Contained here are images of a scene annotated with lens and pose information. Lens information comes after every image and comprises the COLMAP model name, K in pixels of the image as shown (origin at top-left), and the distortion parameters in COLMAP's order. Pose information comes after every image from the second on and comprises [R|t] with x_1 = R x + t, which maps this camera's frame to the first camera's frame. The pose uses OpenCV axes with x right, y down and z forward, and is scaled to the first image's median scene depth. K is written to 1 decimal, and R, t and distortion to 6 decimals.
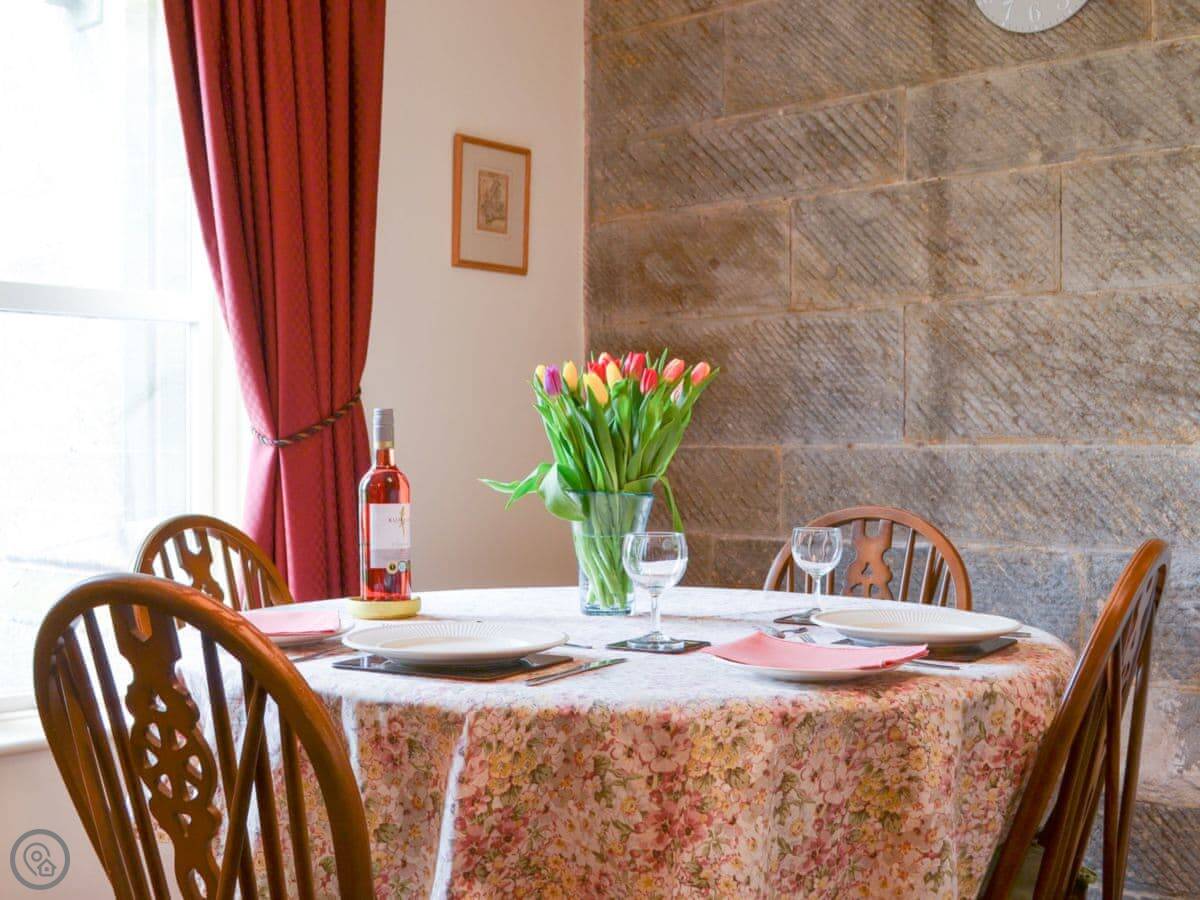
lens RADIAL K [[1471.2, 0, 600.0], [0, 1471.2, 450.0], [0, 0, 1]] dist [-0.032735, -0.018427]
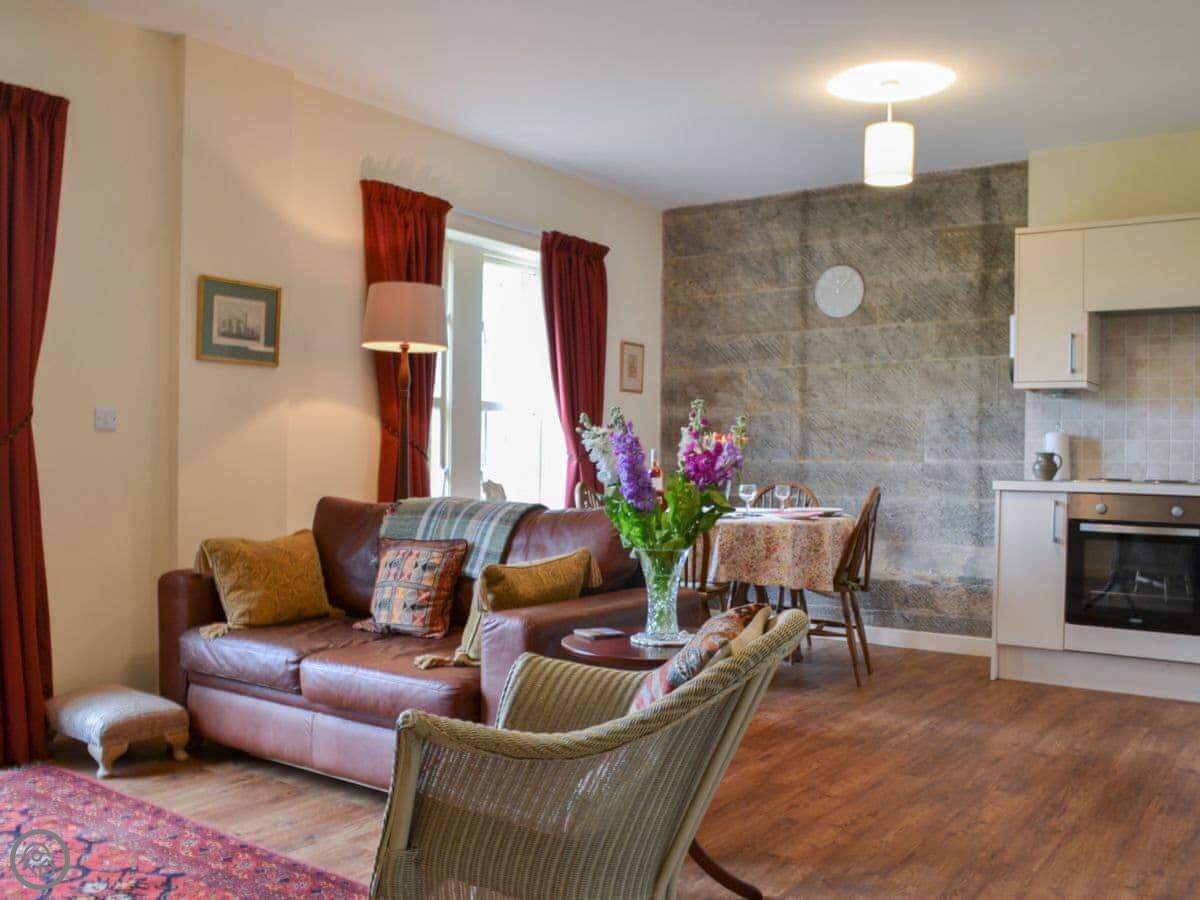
lens RADIAL K [[1065.8, 0, 600.0], [0, 1065.8, 450.0], [0, 0, 1]] dist [-0.039789, -0.002690]
pose [[0.994389, 0.006679, 0.105577, -0.382544], [-0.005803, 0.999946, -0.008602, -0.004284], [-0.105629, 0.007941, 0.994374, -1.013736]]
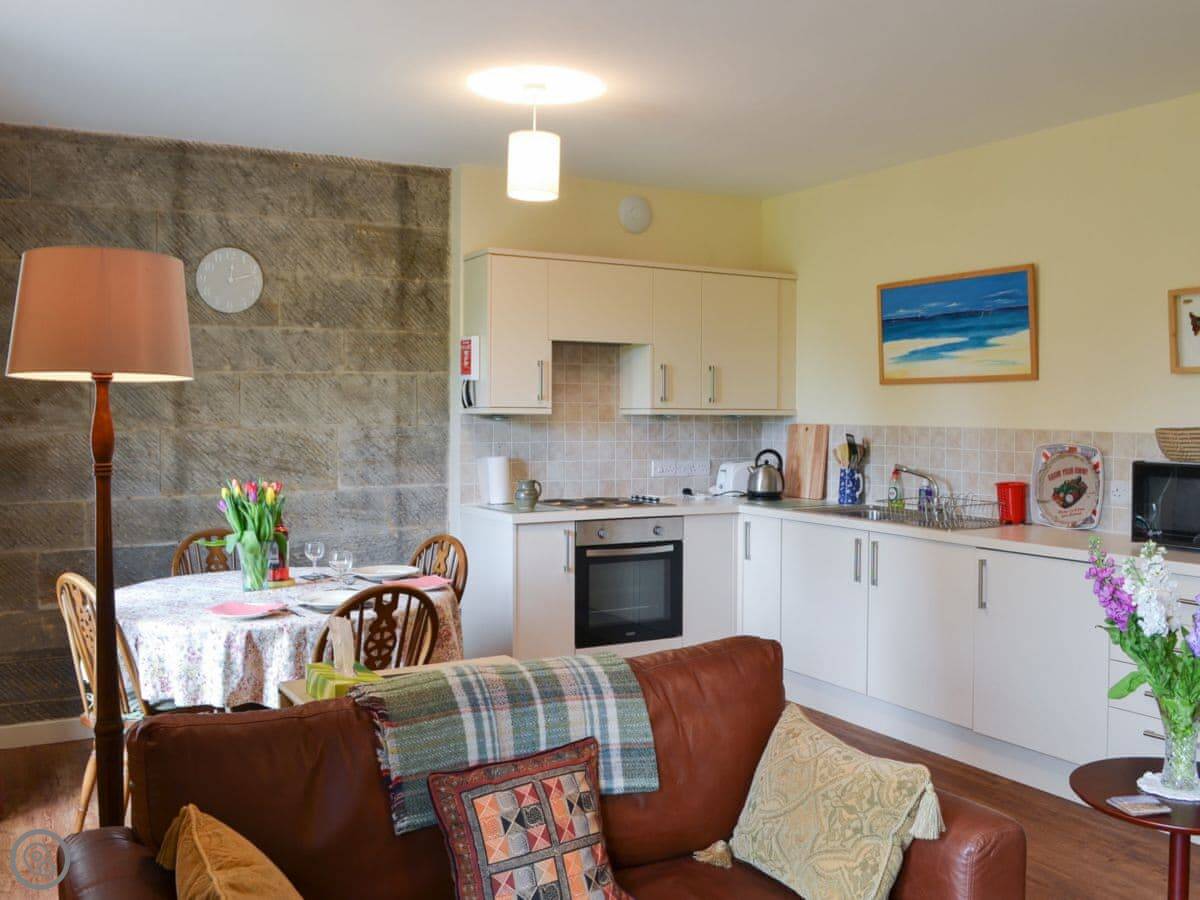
lens RADIAL K [[1100.1, 0, 600.0], [0, 1100.1, 401.1], [0, 0, 1]] dist [-0.051230, -0.011627]
pose [[0.342895, -0.002980, 0.939369, -1.089271], [0.006368, 0.999979, 0.000848, -0.143757], [-0.939352, 0.005691, 0.342907, -0.126501]]
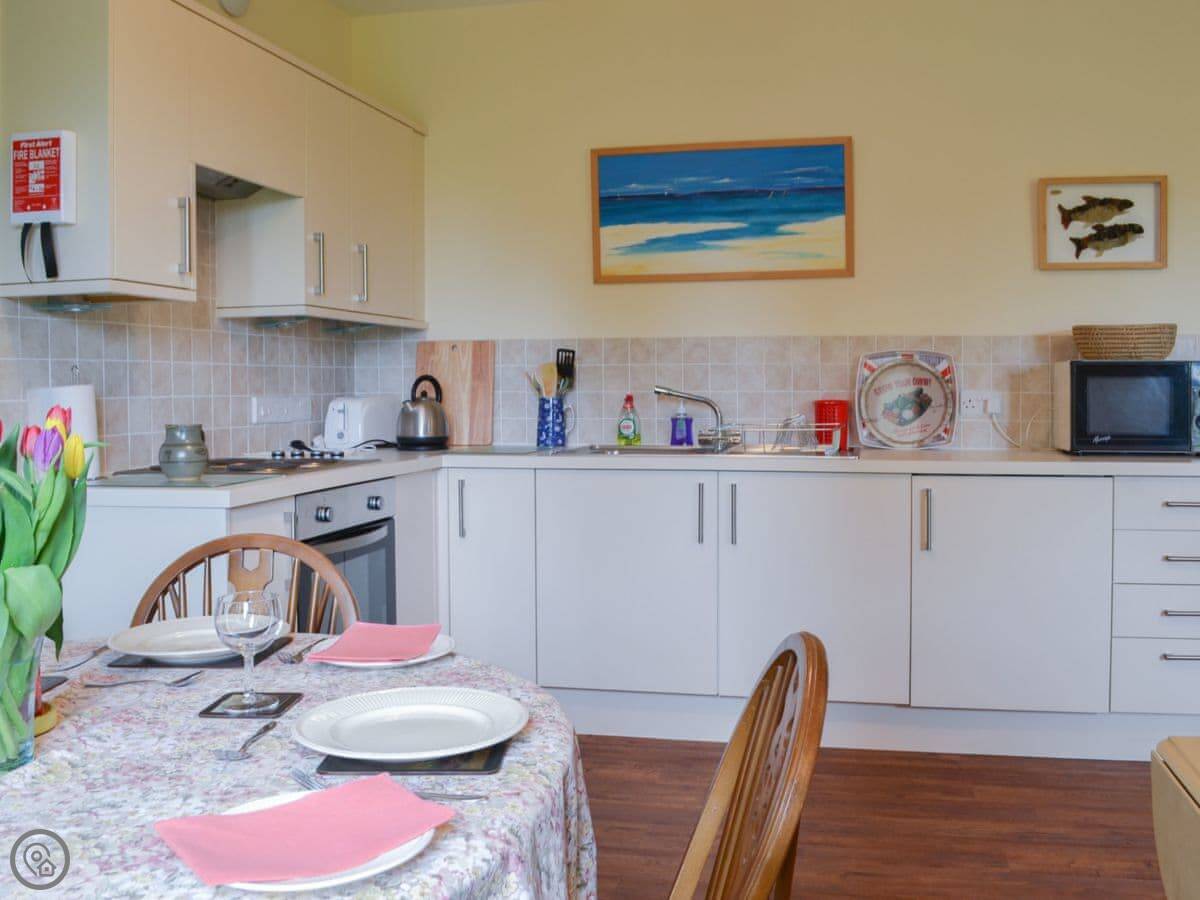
lens RADIAL K [[1111.2, 0, 639.4], [0, 1111.2, 423.3], [0, 0, 1]] dist [-0.092995, 0.005805]
pose [[-0.485149, -0.040979, 0.873471, -0.455235], [0.006258, 0.998713, 0.050330, -0.062628], [-0.874409, 0.029883, -0.484268, 0.680363]]
